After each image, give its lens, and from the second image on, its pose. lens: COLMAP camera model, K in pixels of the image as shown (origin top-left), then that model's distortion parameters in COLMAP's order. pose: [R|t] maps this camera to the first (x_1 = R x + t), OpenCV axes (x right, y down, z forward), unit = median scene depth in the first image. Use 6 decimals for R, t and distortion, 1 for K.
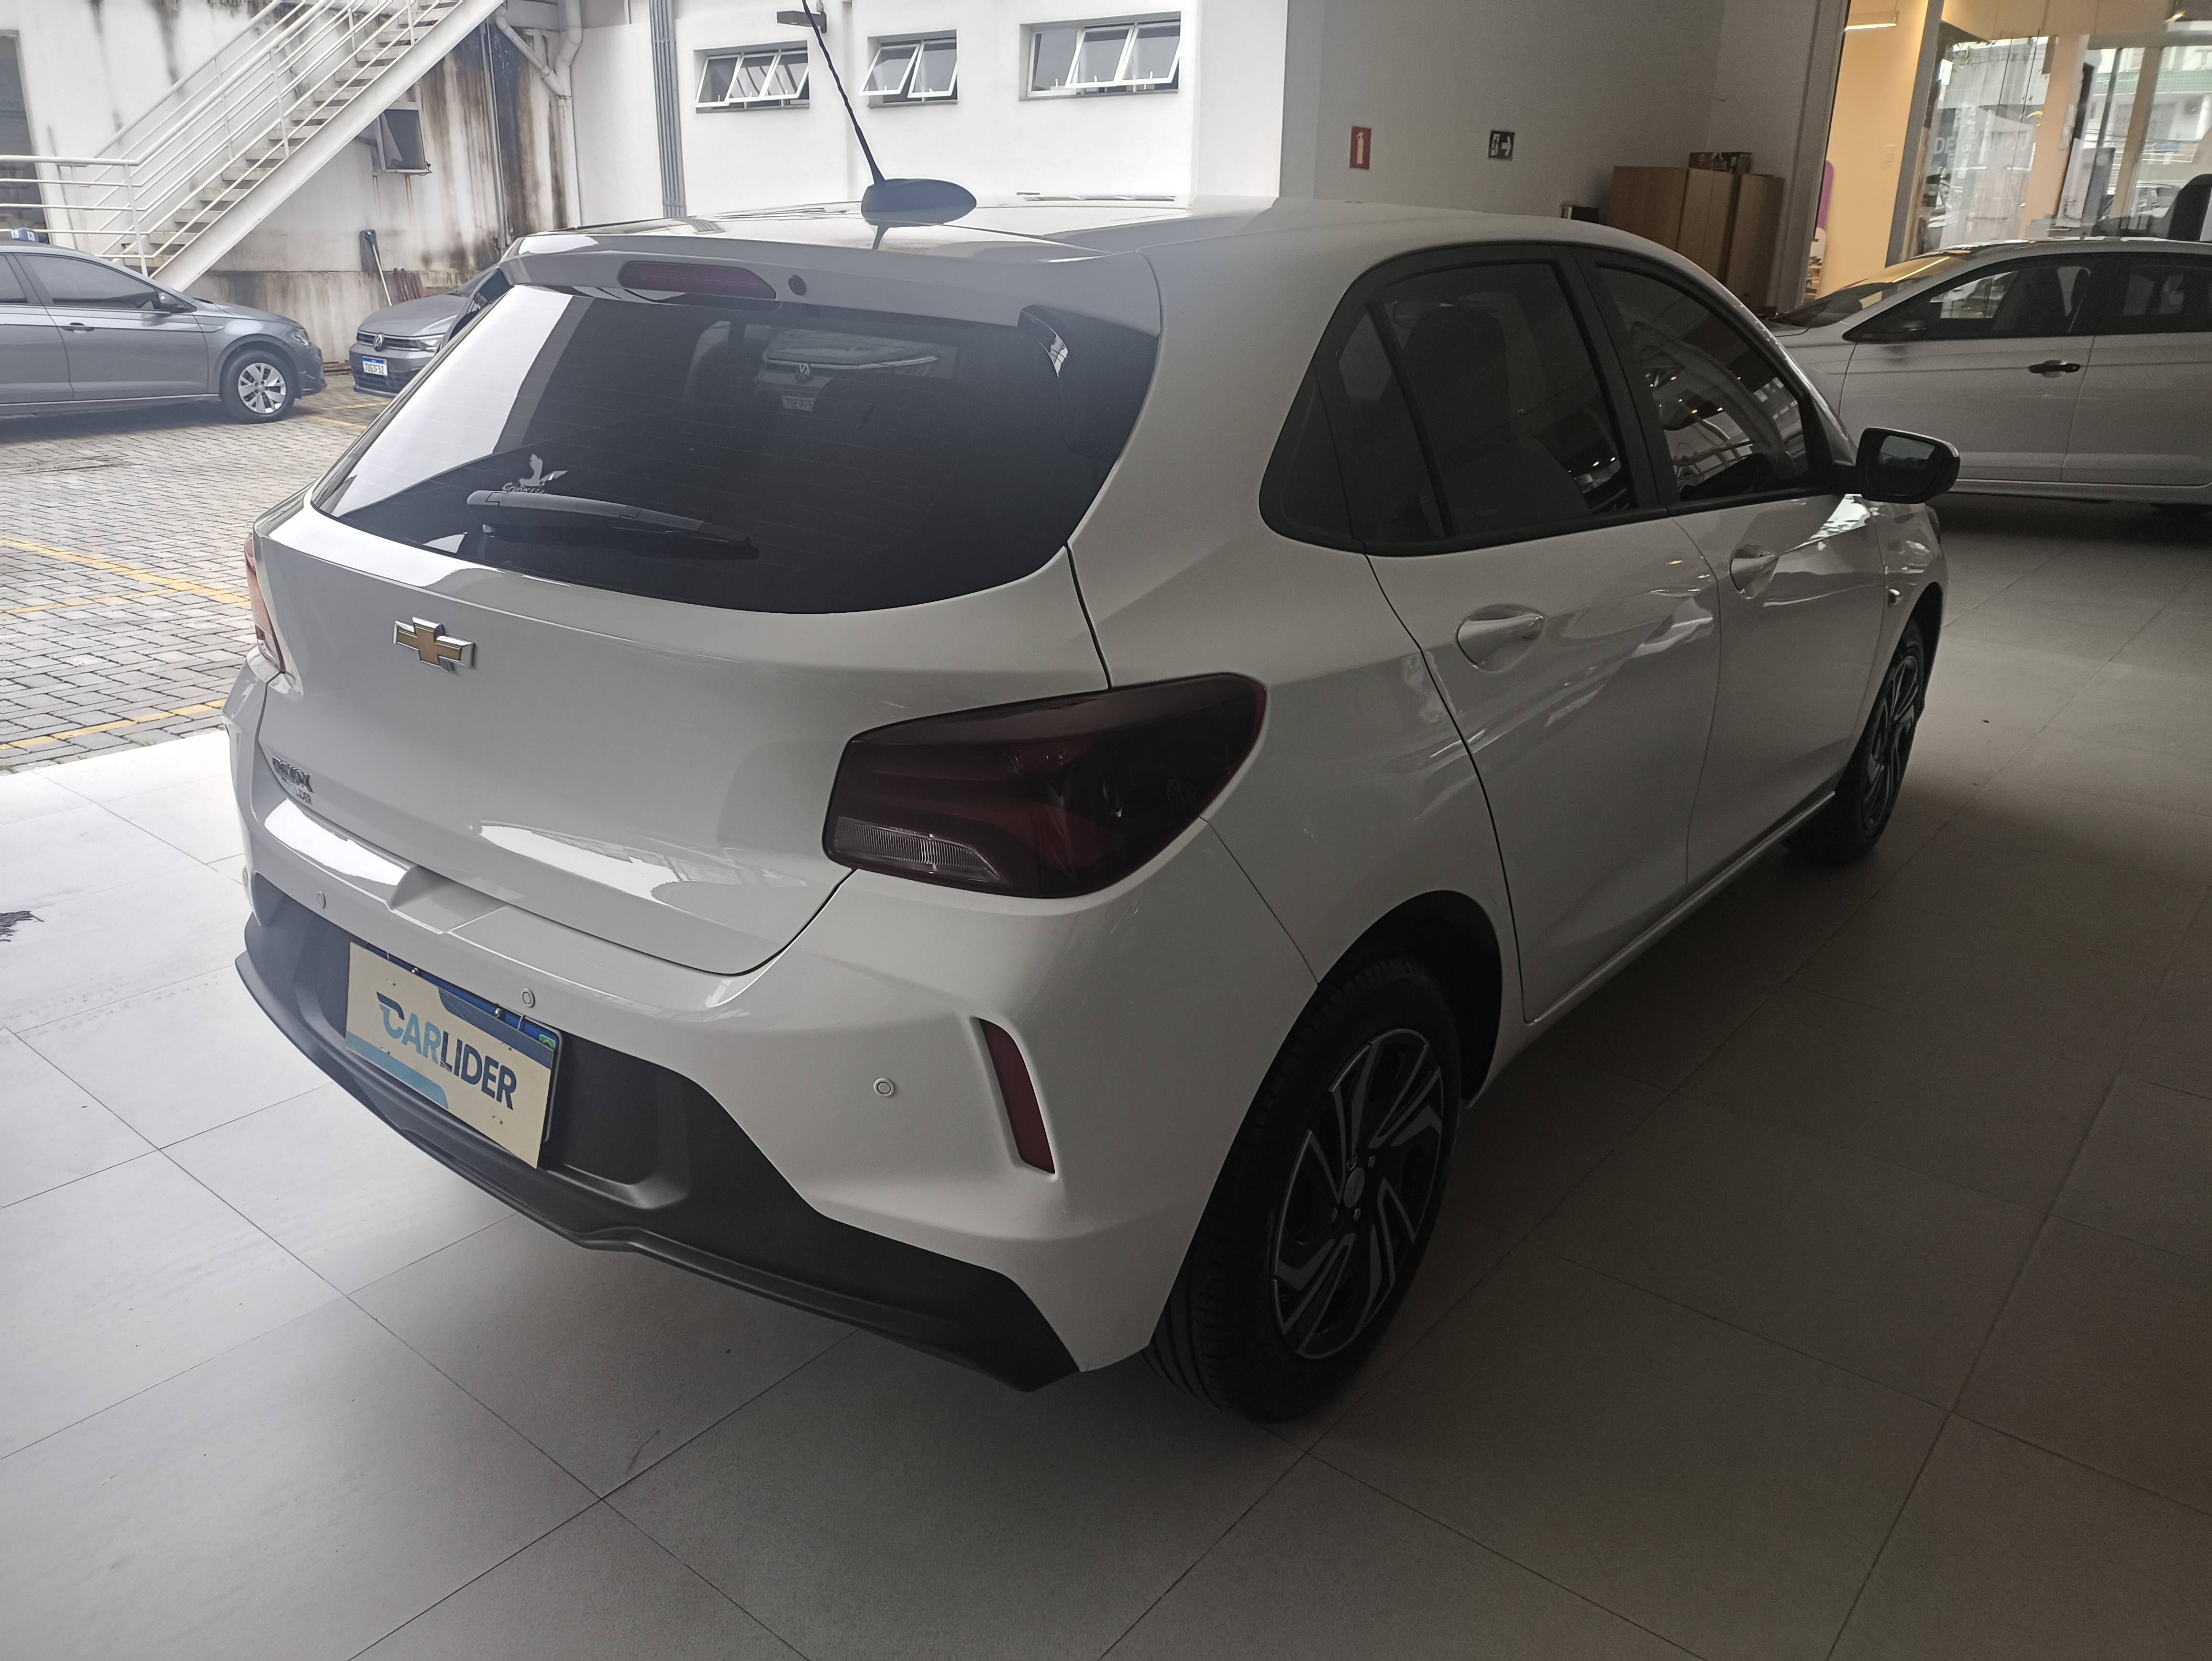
lens RADIAL K [[1663.2, 0, 1106.0], [0, 1663.2, 830.5], [0, 0, 1]] dist [-0.007039, 0.041107]
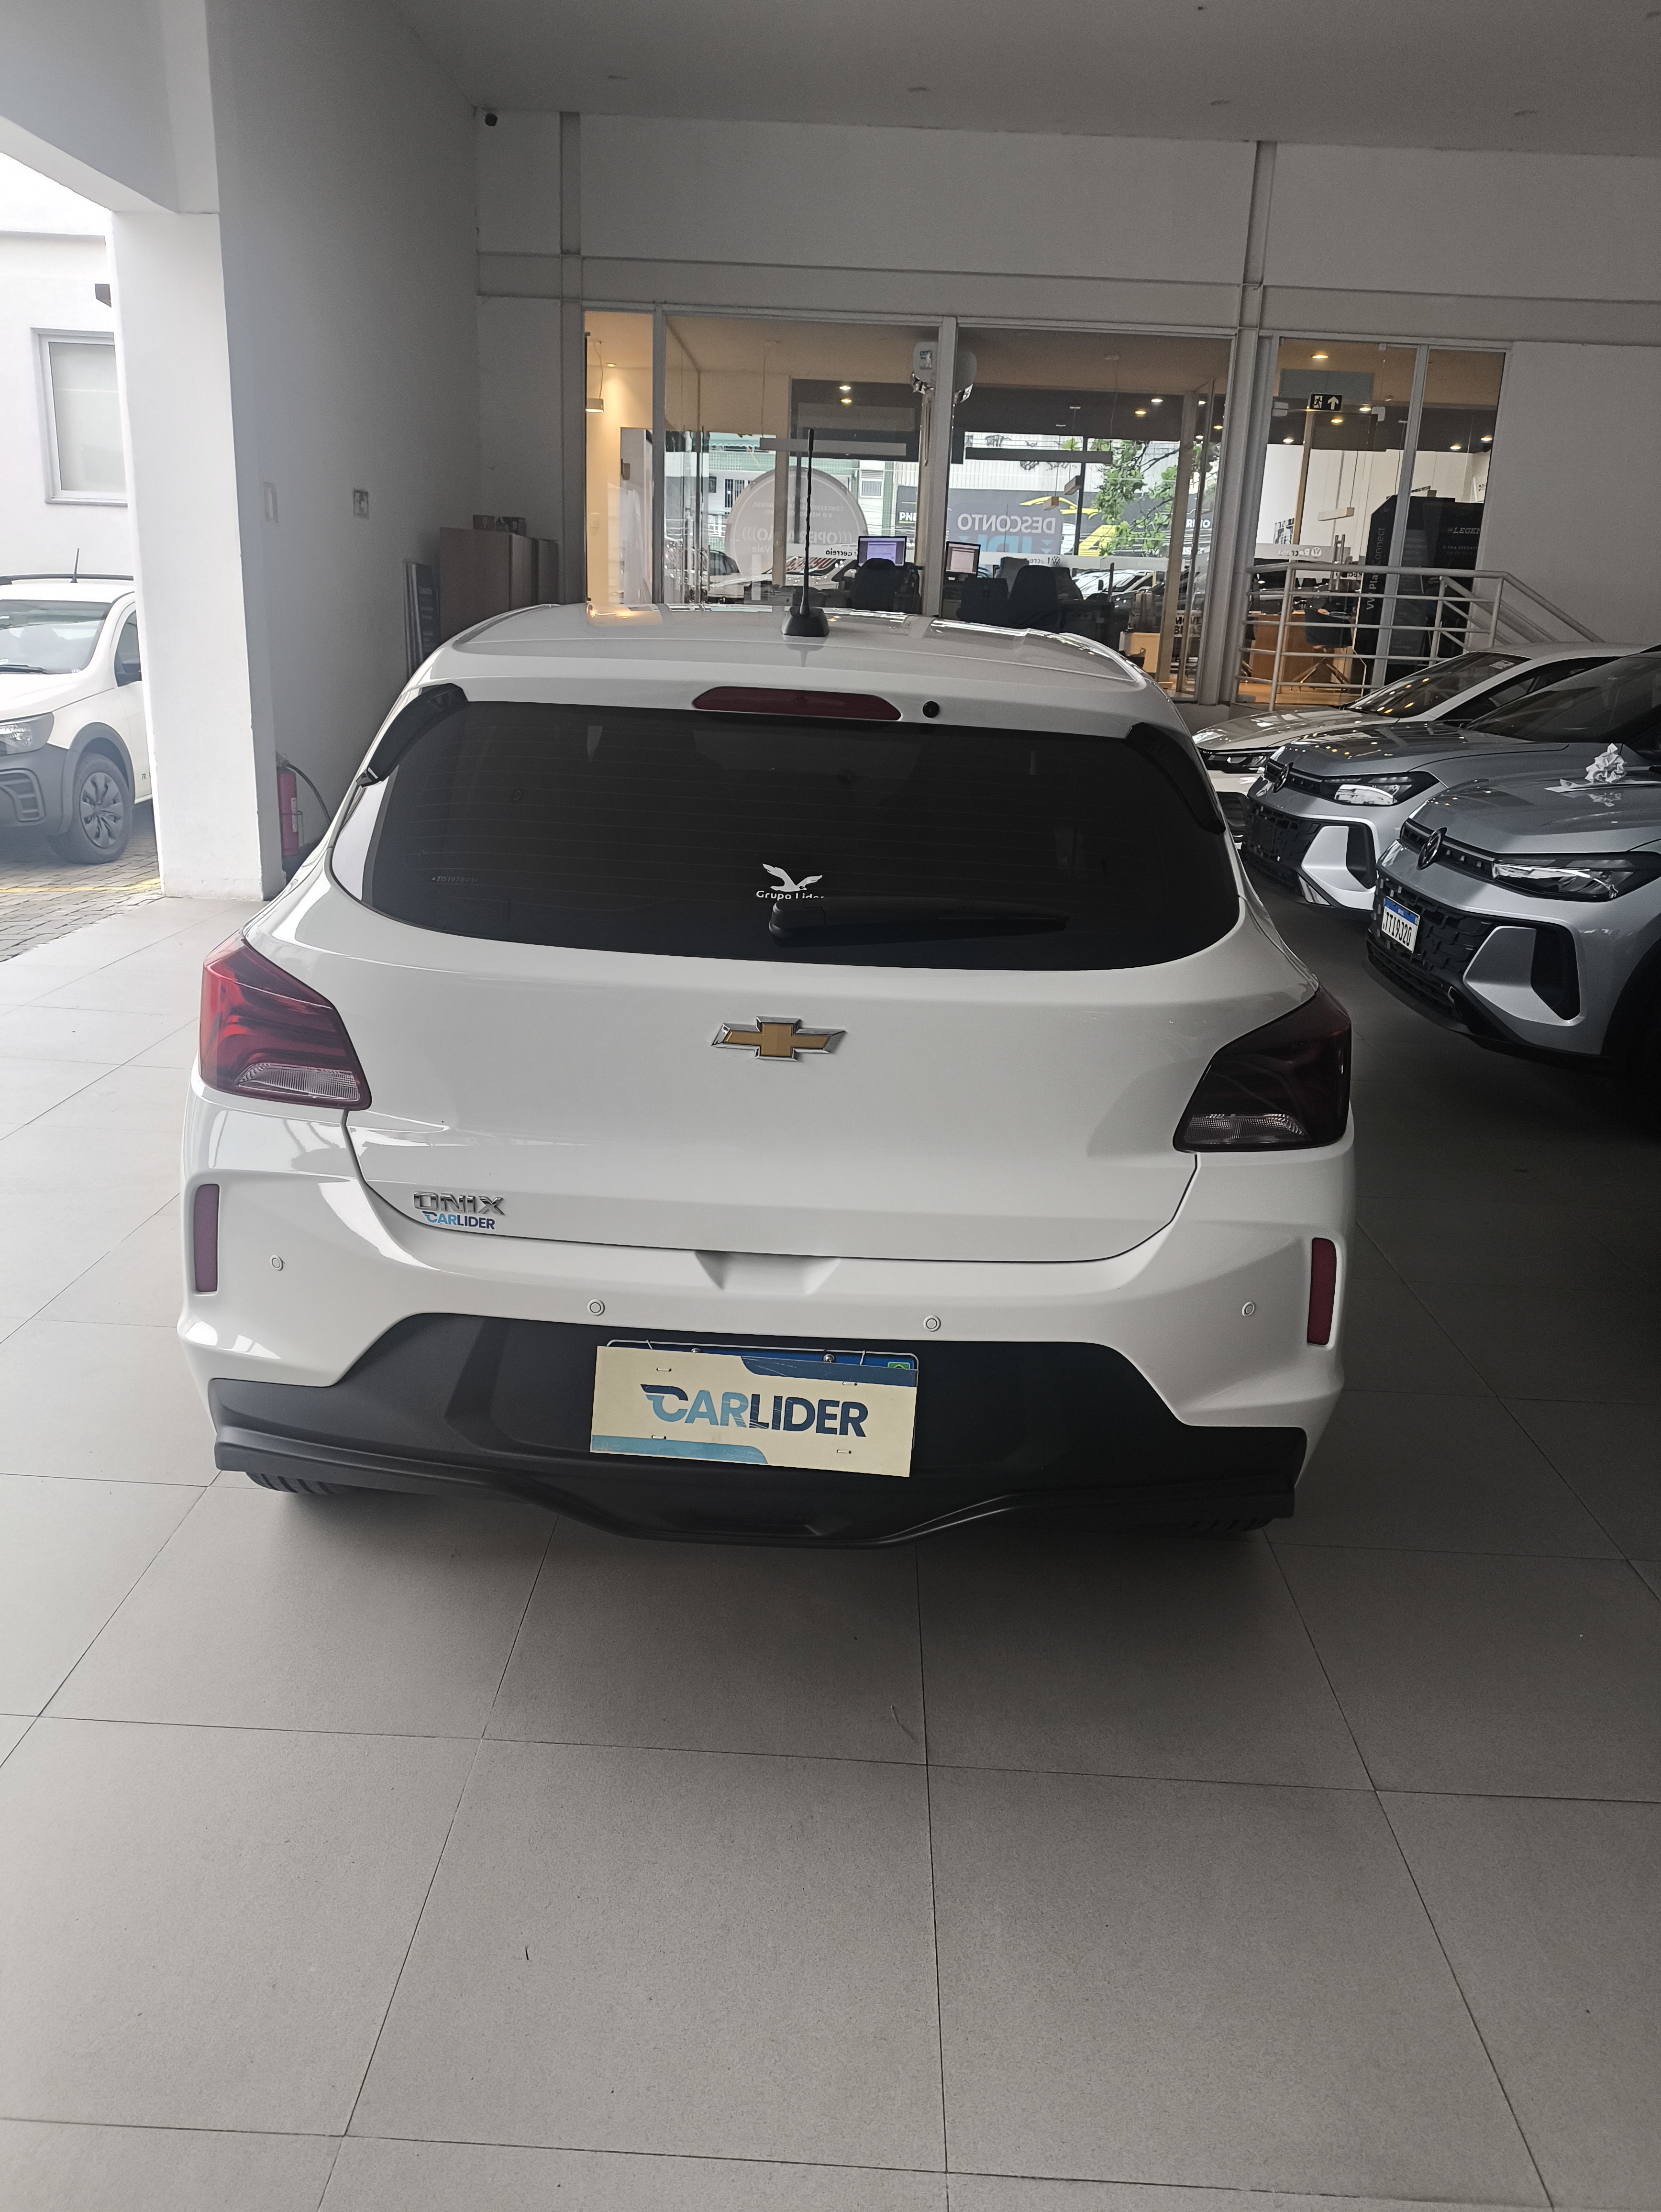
lens RADIAL K [[1609.0, 0, 830.5], [0, 1609.0, 1106.0], [0, 0, 1]] dist [0.083443, -0.125663]
pose [[0.797552, -0.164600, 0.580360, -0.919160], [0.179020, 0.983296, 0.032864, -0.088371], [-0.576075, 0.077686, 0.813697, 0.095140]]
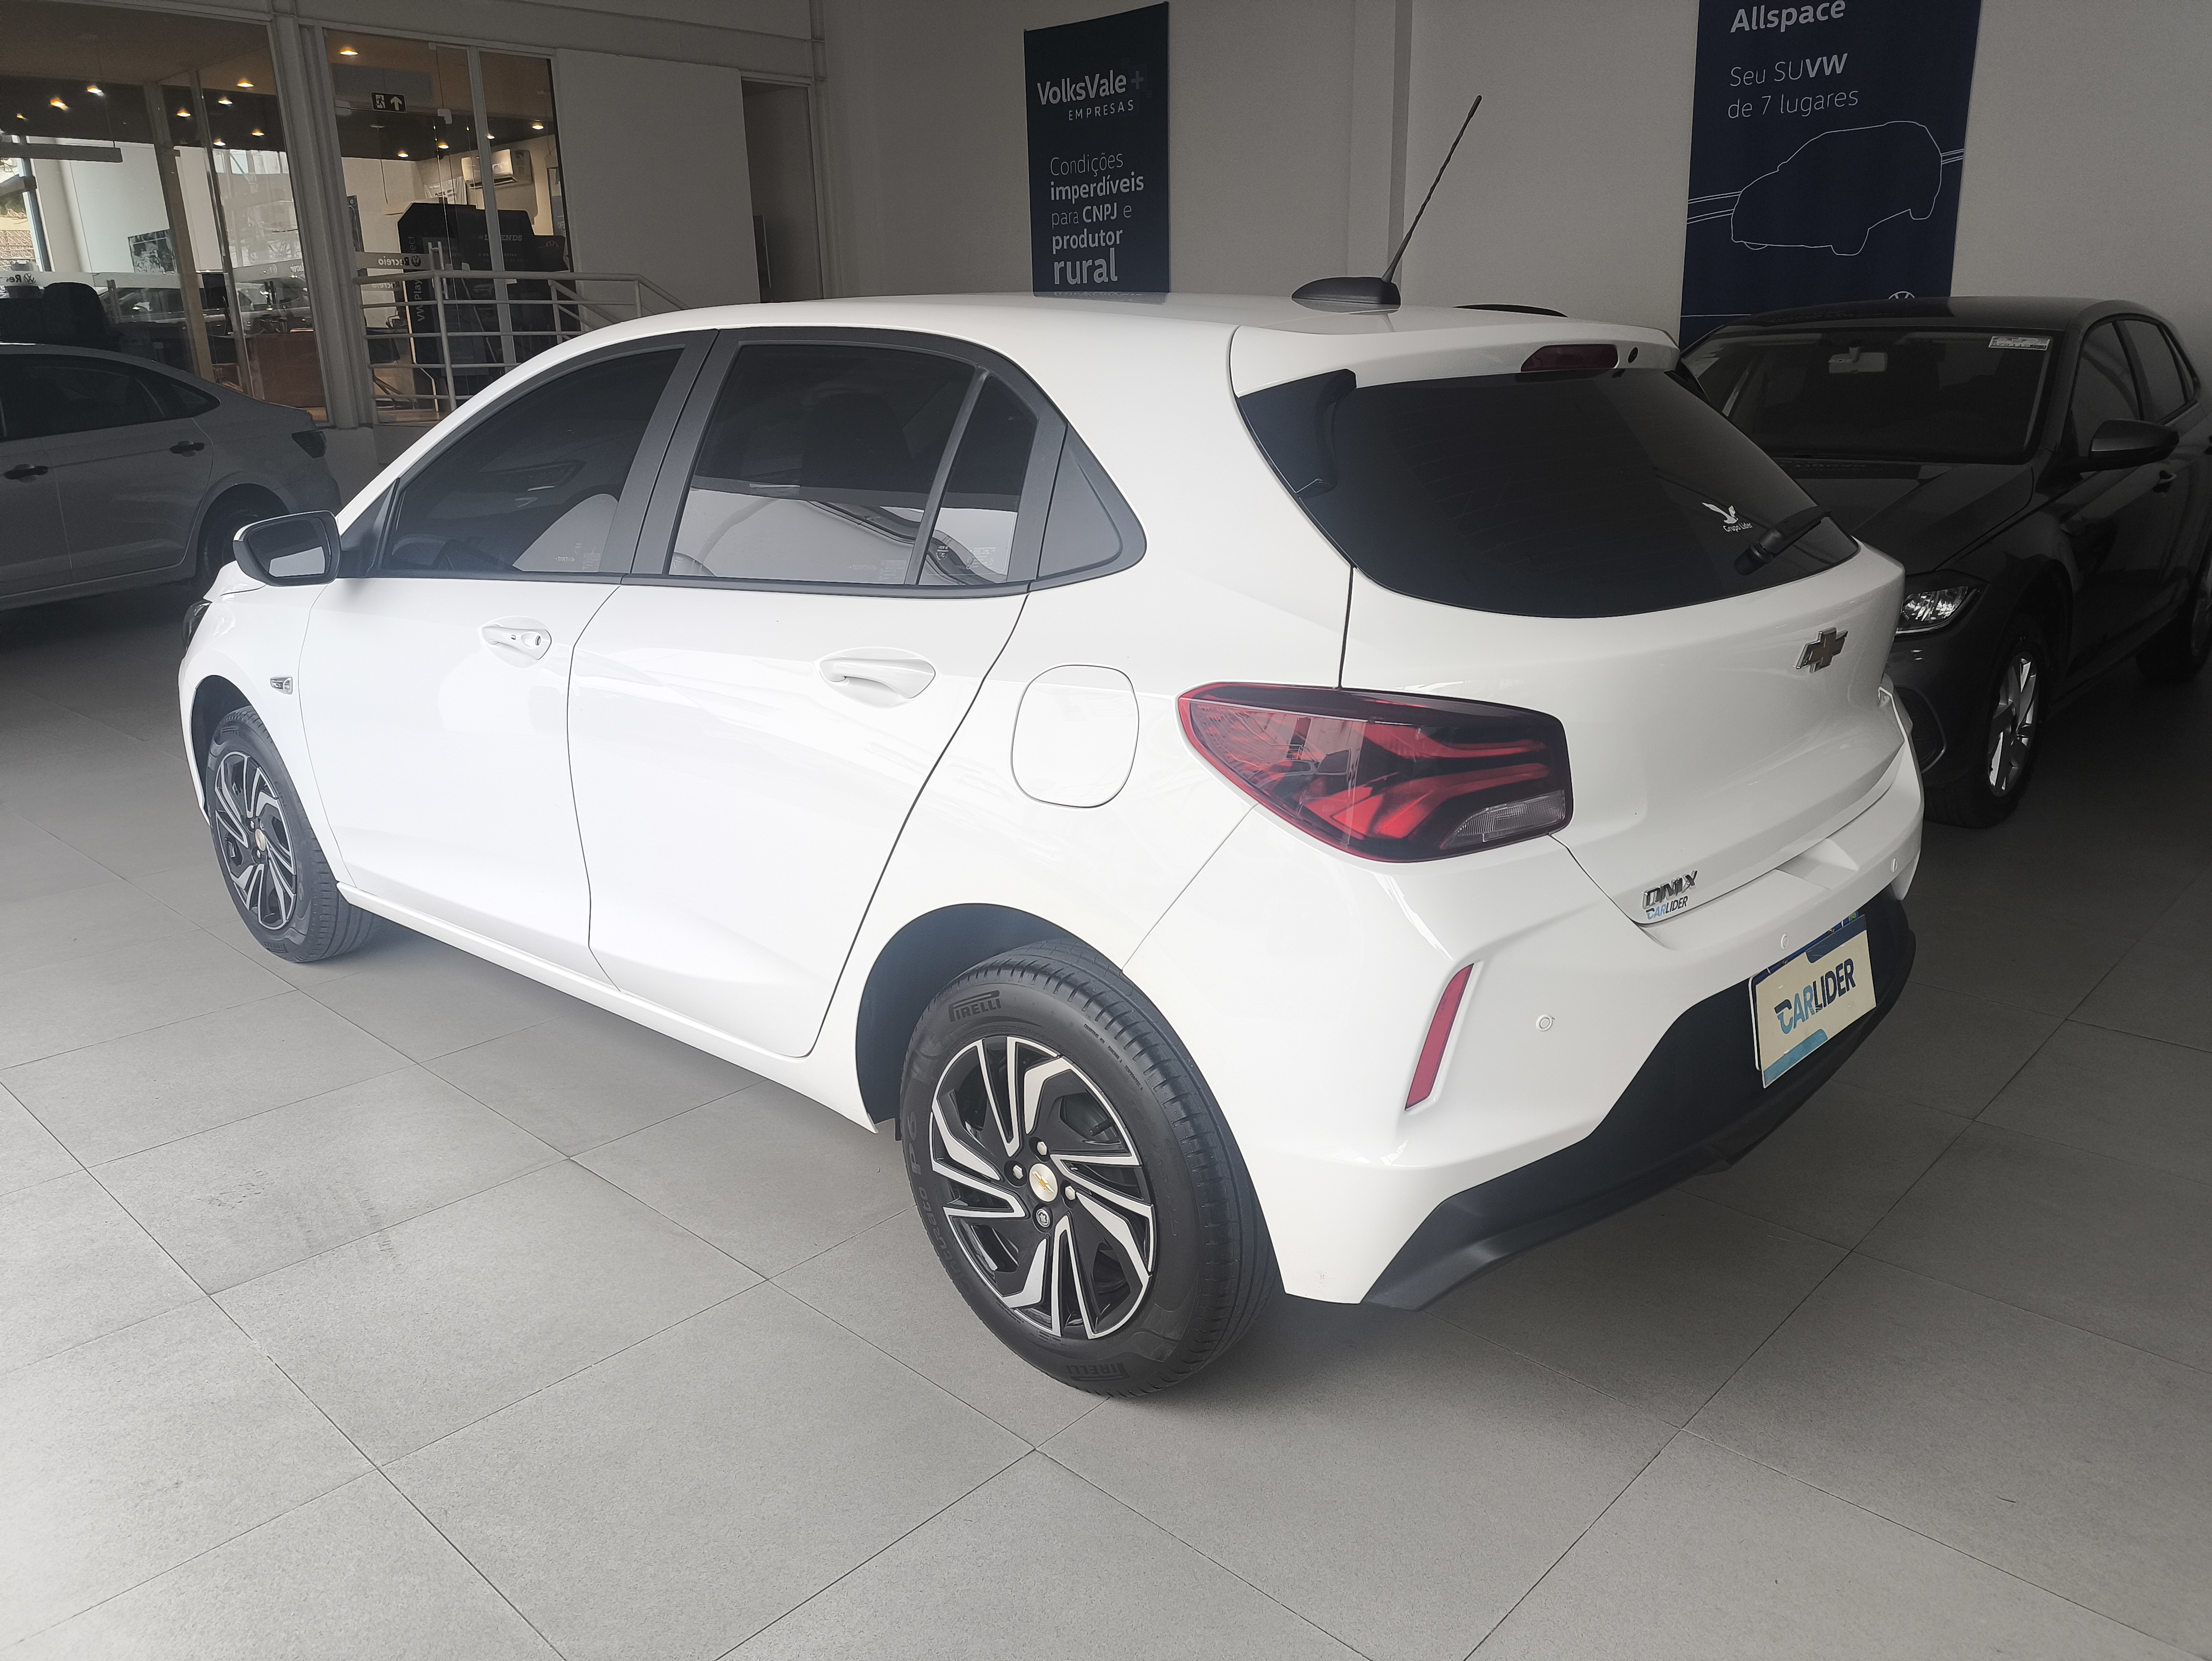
lens RADIAL K [[1609.0, 0, 1106.6], [0, 1609.0, 807.1], [0, 0, 1]] dist [0.083443, -0.125663]
pose [[0.082594, -0.294069, 0.952209, -1.480461], [0.348017, 0.903832, 0.248942, -0.449791], [-0.933843, 0.310823, 0.176992, 1.212370]]
